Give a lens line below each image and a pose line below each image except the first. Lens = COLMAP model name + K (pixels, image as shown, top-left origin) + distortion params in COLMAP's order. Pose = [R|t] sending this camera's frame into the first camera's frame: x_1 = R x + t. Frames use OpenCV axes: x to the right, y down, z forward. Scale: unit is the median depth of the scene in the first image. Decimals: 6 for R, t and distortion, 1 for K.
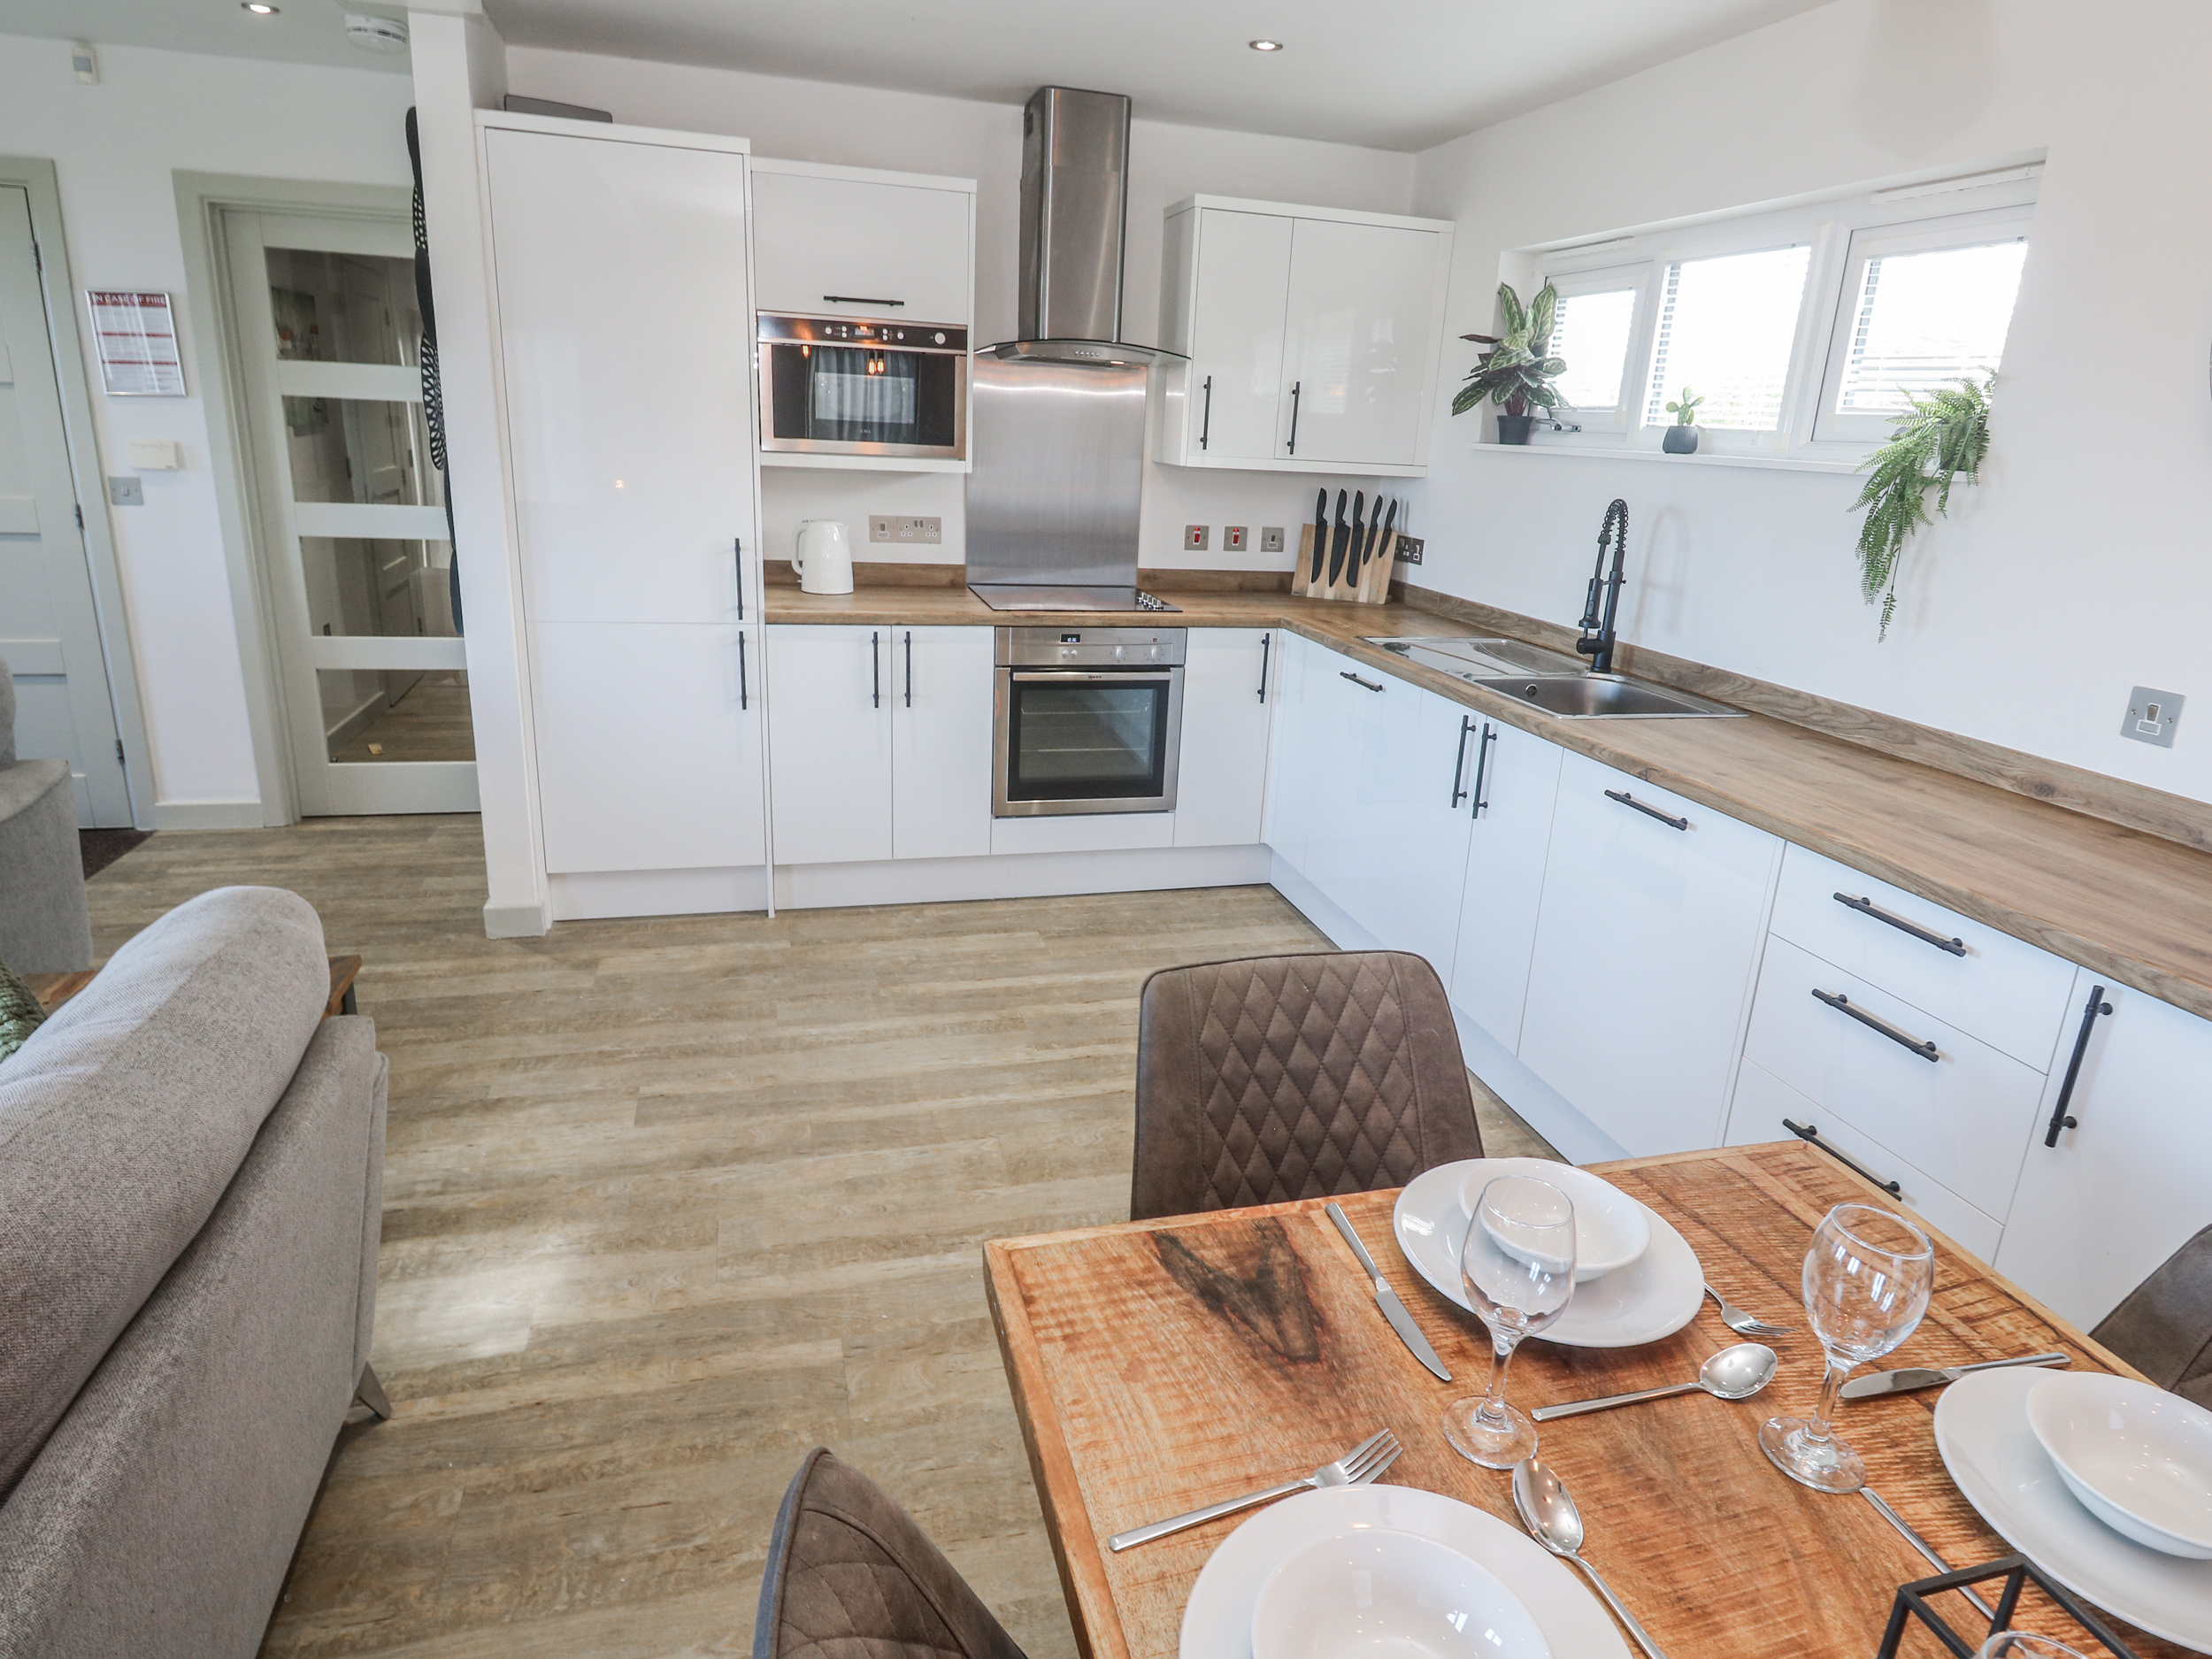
lens RADIAL K [[1274.6, 0, 1138.6], [0, 1274.6, 806.1], [0, 0, 1]] dist [0.003387, -0.014609]
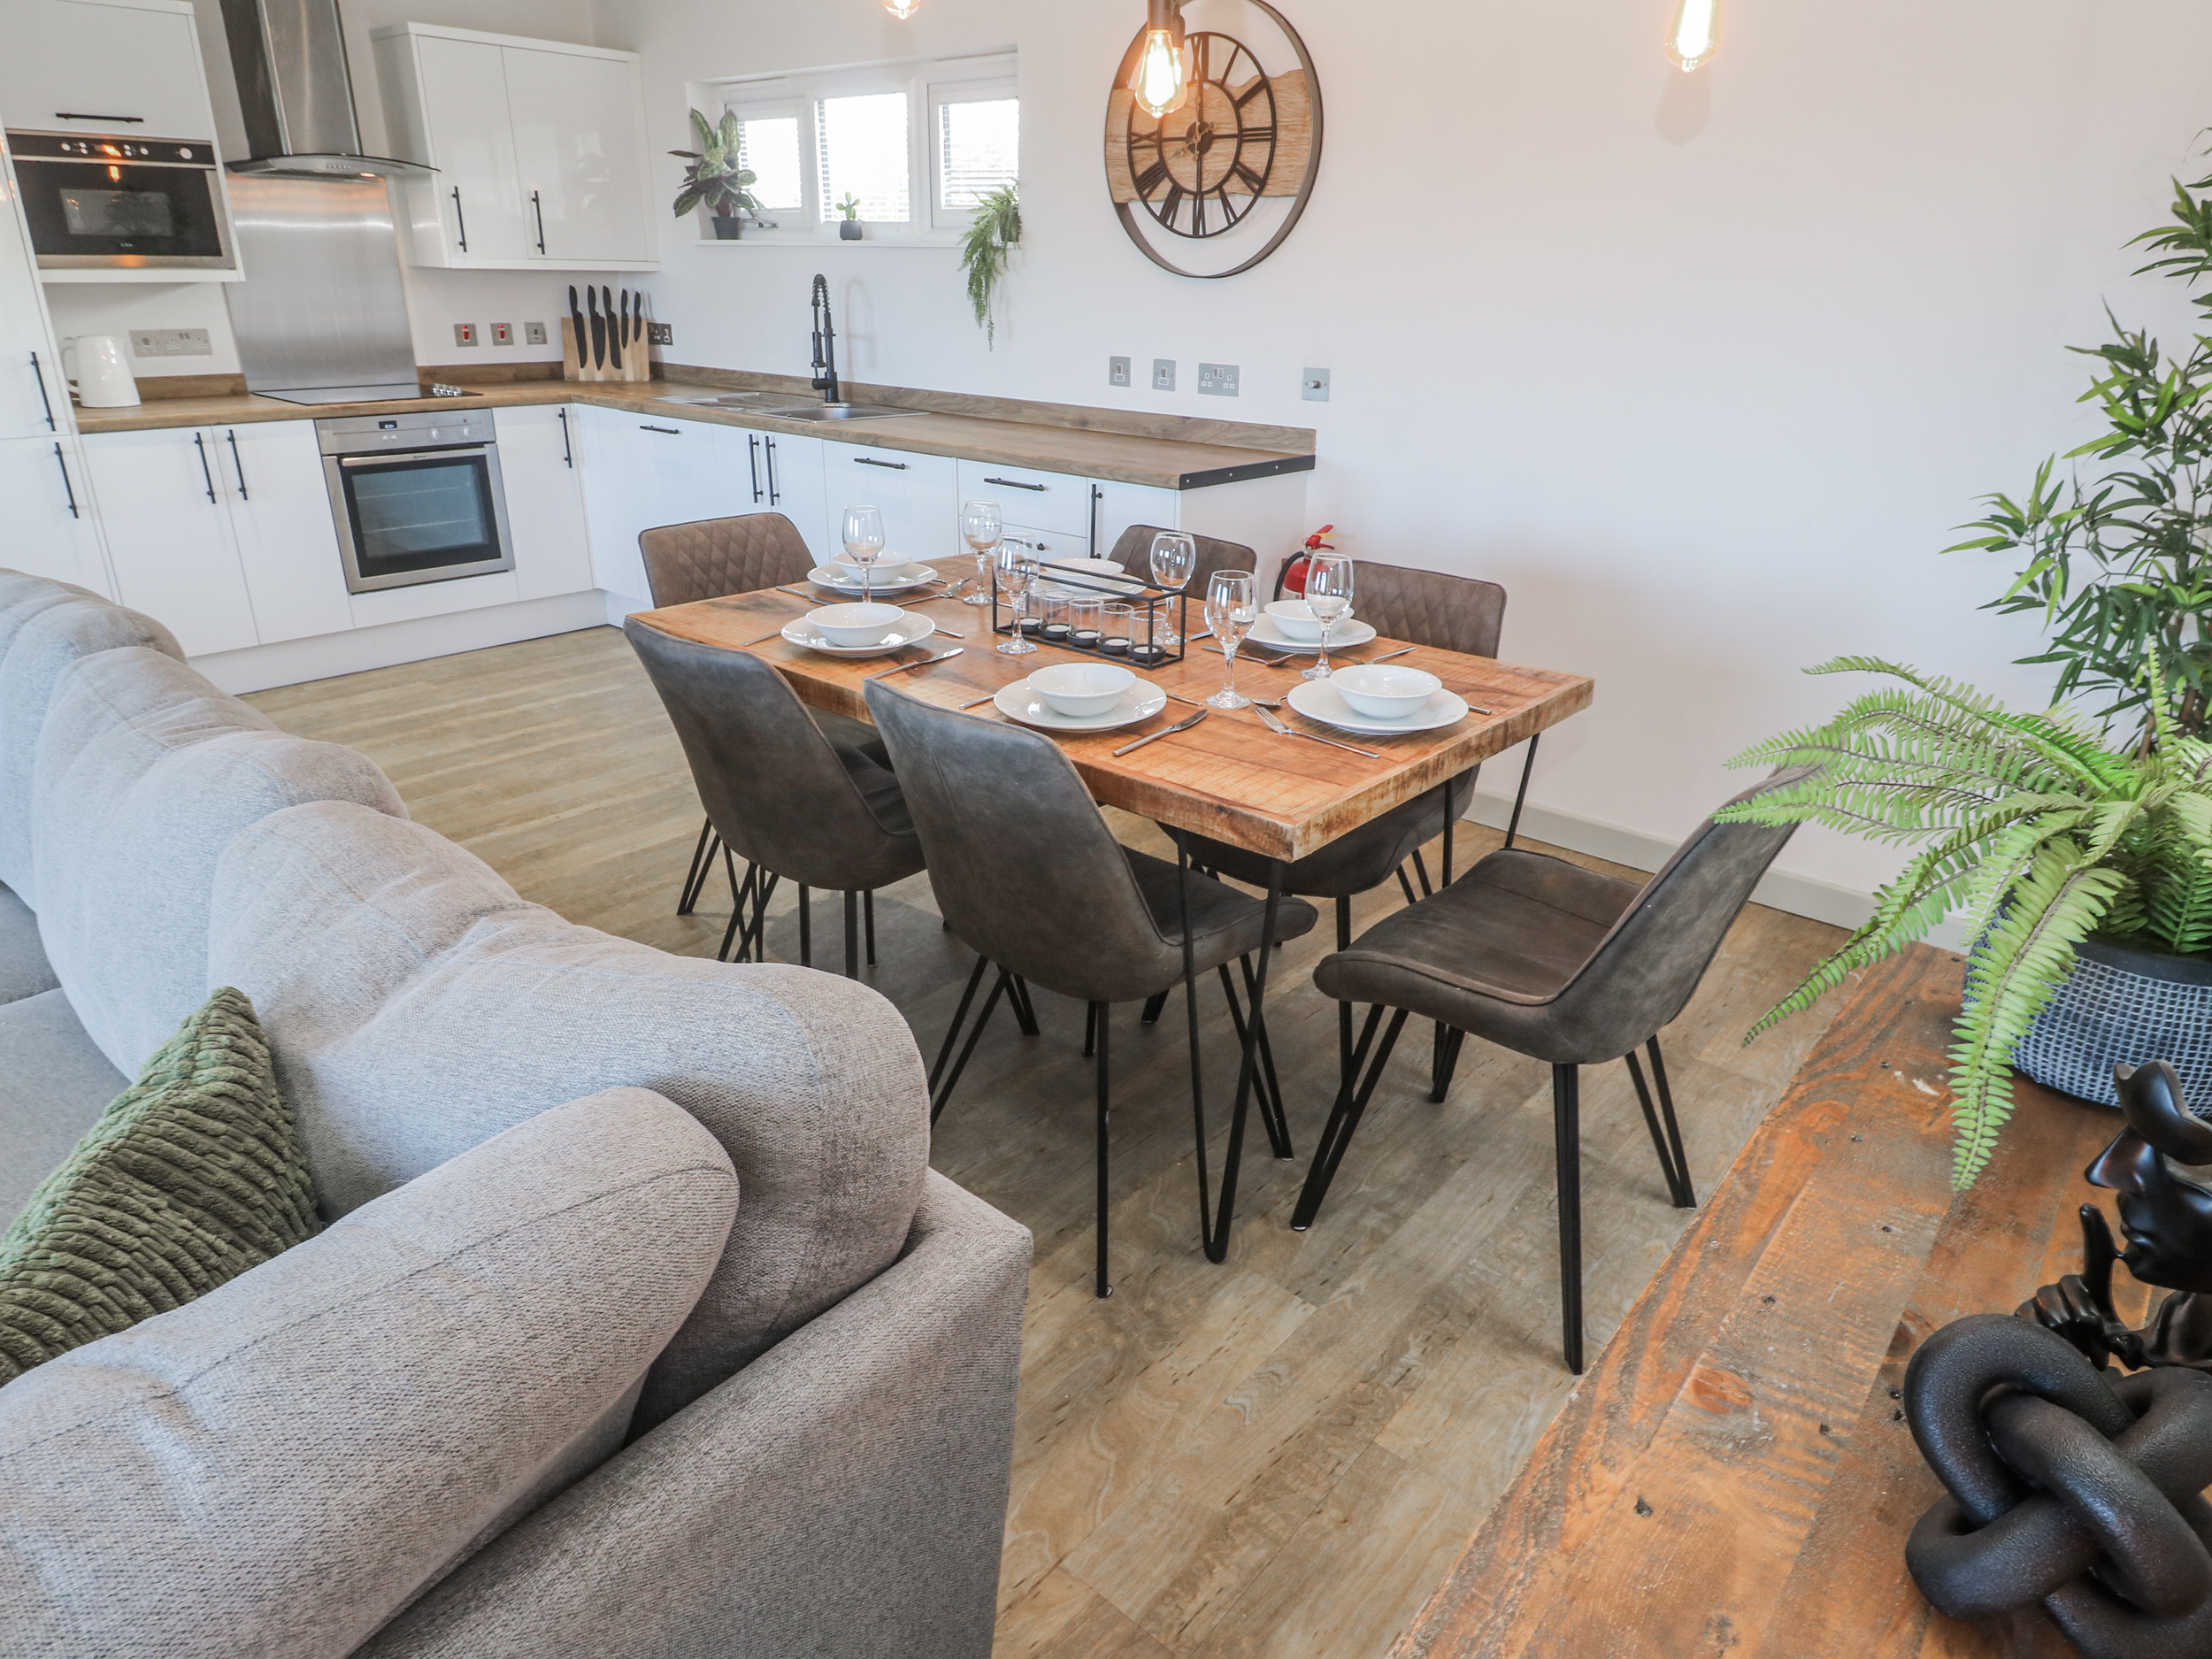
lens RADIAL K [[1340.8, 0, 1138.0], [0, 1340.8, 801.9], [0, 0, 1]] dist [0.003384, -0.012523]
pose [[0.832539, -0.236250, 0.501063, -0.182017], [0.180825, 0.970854, 0.157306, 0.134796], [-0.523623, -0.040359, 0.850994, -0.408263]]
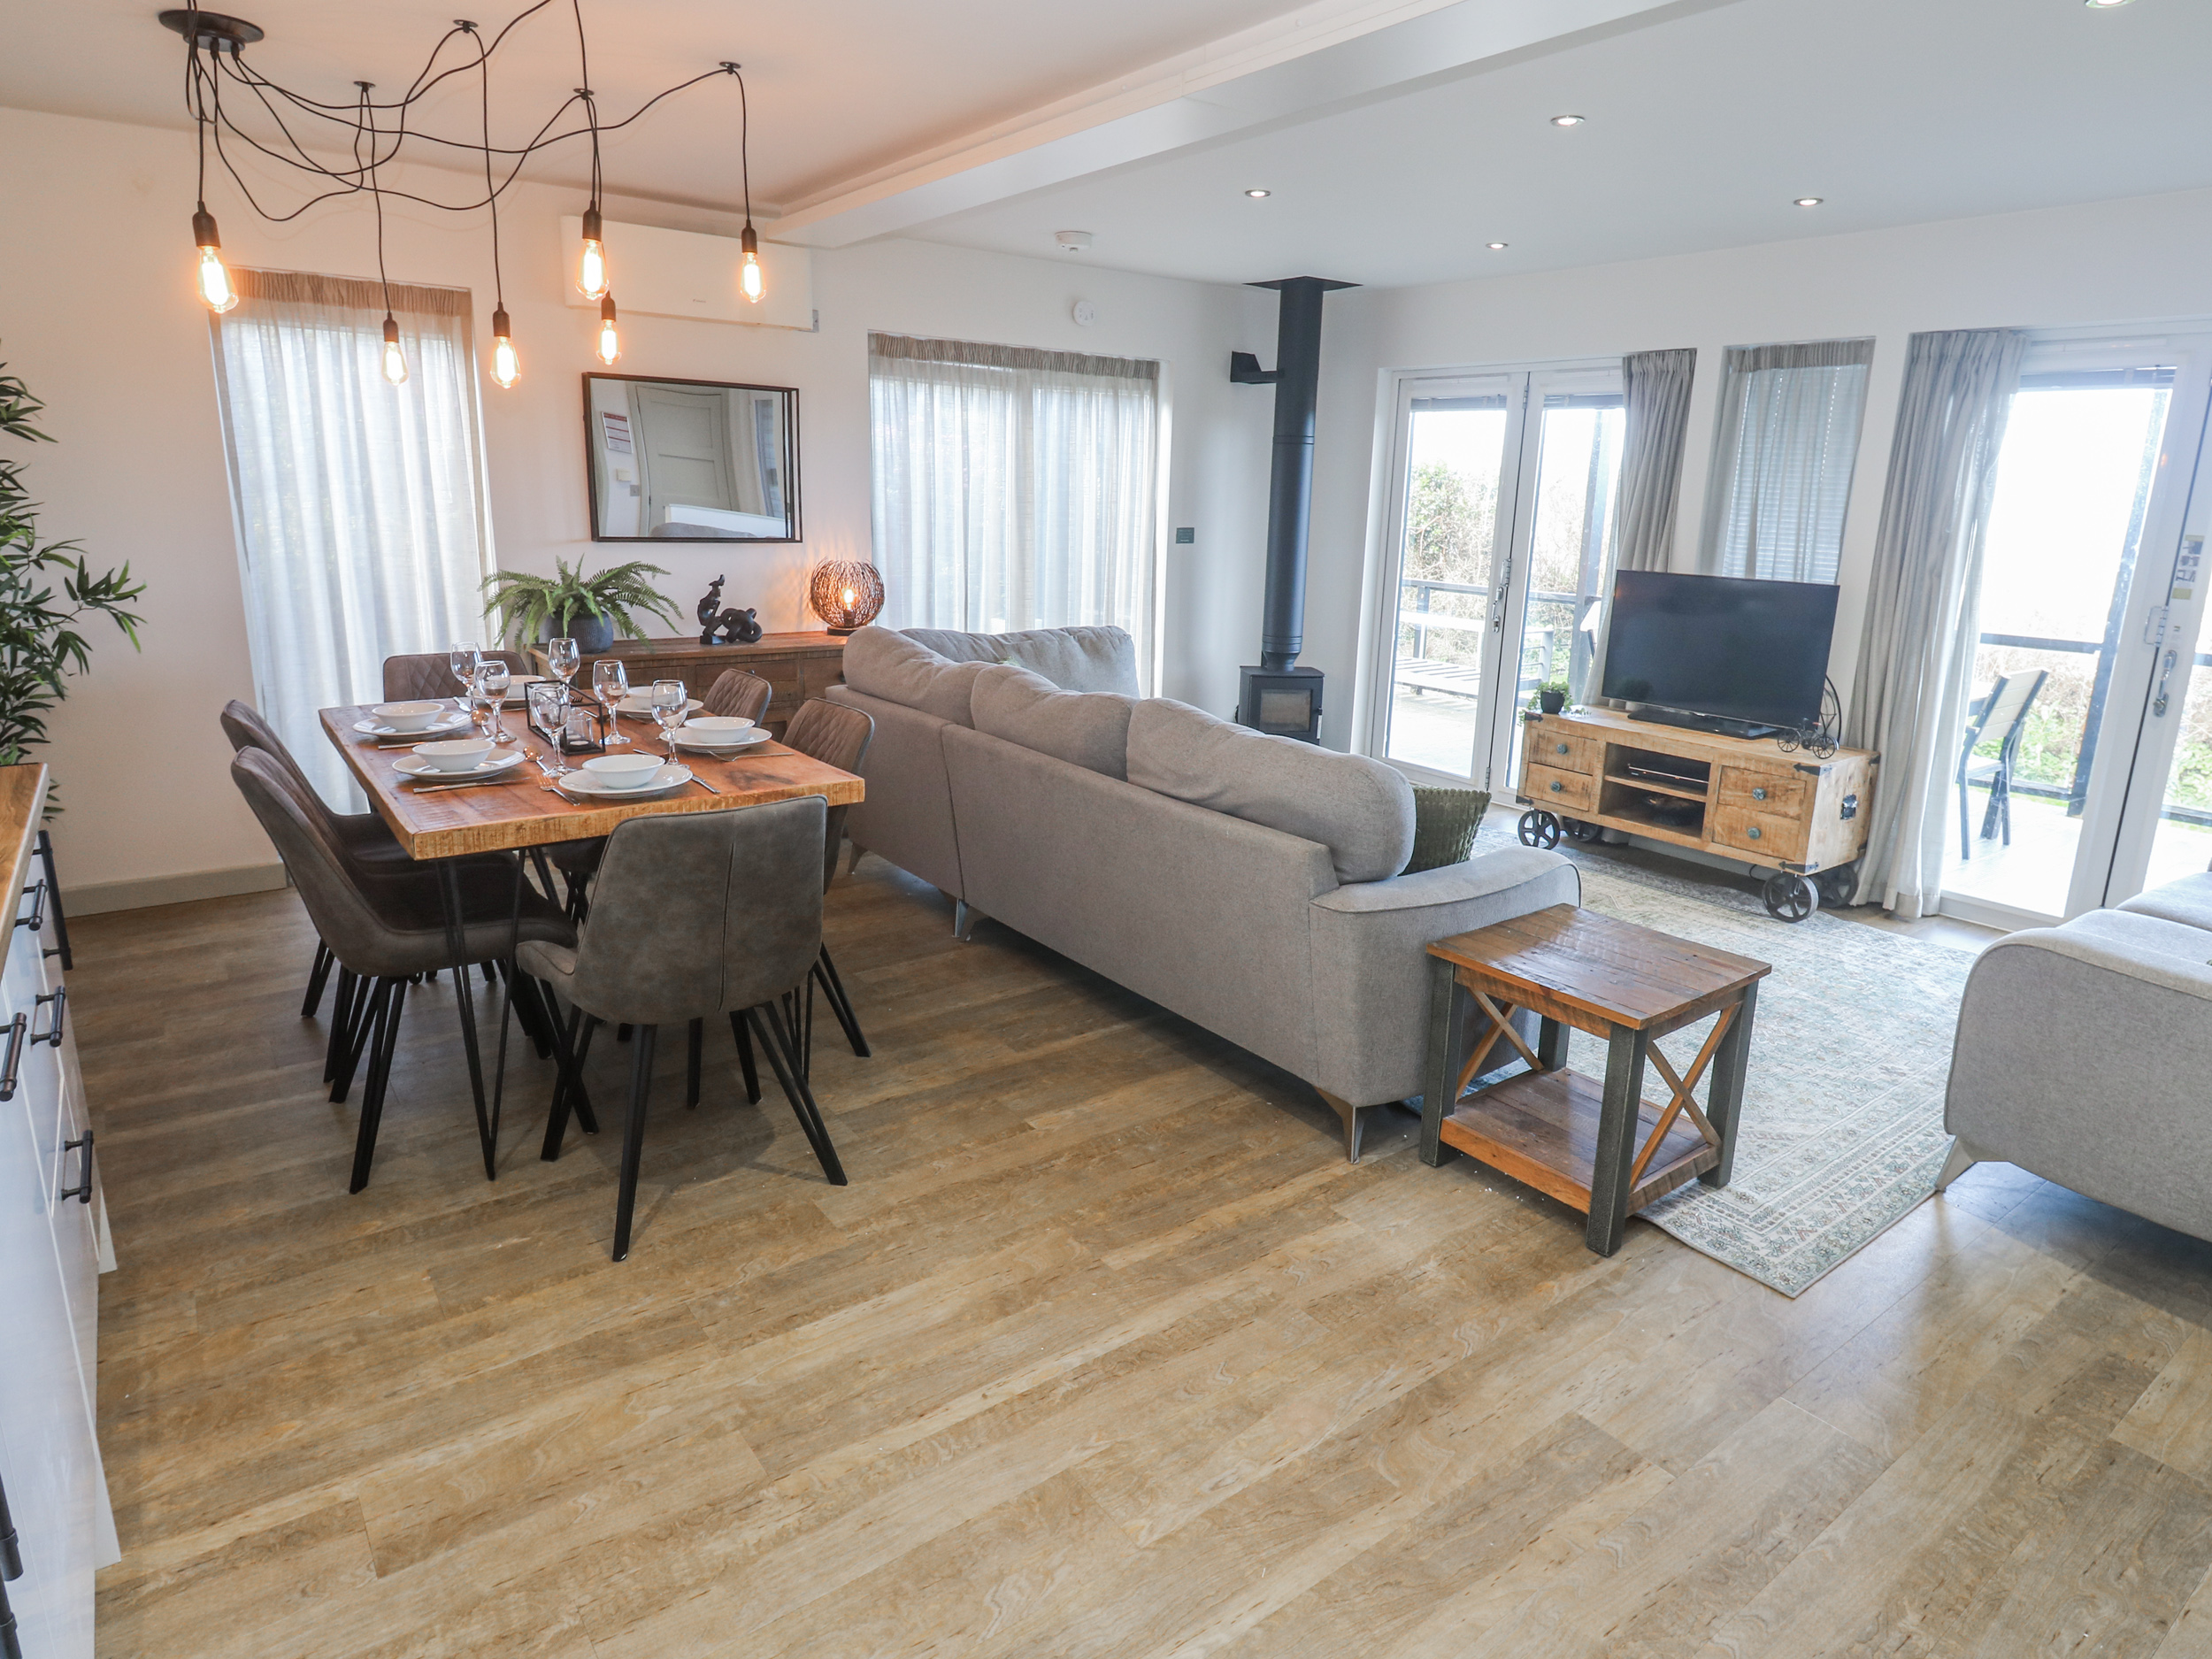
lens RADIAL K [[1274.6, 0, 1139.5], [0, 1274.6, 808.9], [0, 0, 1]] dist [0.003387, -0.014609]
pose [[-0.930099, 0.009211, -0.367193, 0.091085], [-0.178381, 0.862554, 0.473477, -0.273634], [0.321085, 0.505880, -0.800618, 0.977303]]
